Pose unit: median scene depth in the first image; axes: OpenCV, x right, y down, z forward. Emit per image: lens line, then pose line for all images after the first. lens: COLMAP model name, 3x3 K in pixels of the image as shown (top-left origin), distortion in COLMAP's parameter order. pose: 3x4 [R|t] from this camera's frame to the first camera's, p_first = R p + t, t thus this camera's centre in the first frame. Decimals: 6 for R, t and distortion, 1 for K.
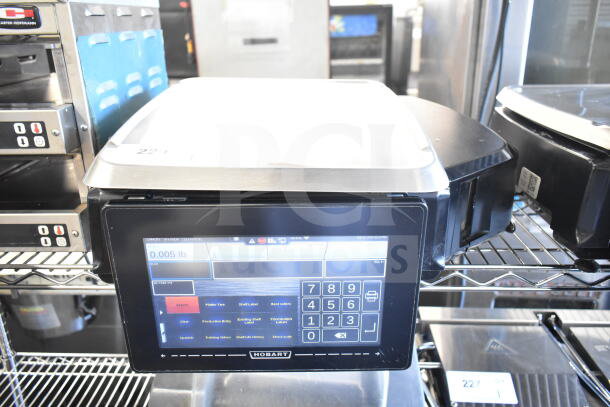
lens RADIAL K [[482.2, 0, 305.0], [0, 482.2, 203.5], [0, 0, 1]] dist [0.002137, 0.005966]
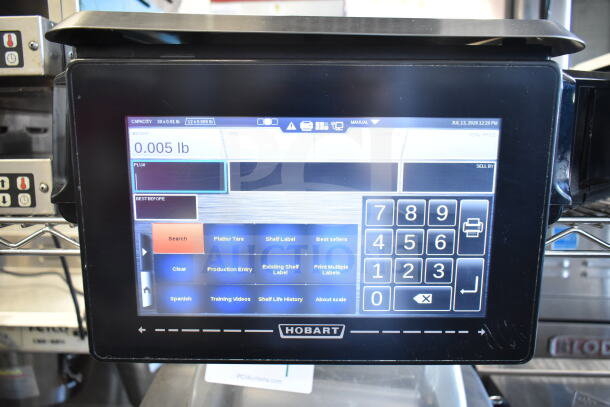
lens RADIAL K [[457.4, 0, 305.0], [0, 457.4, 203.5], [0, 0, 1]] dist [-0.006326, -0.006446]
pose [[0.999902, 0.008956, -0.010772, -0.075807], [-0.011194, 0.973127, -0.229996, 0.290124], [0.008423, 0.230094, 0.973132, 0.382166]]
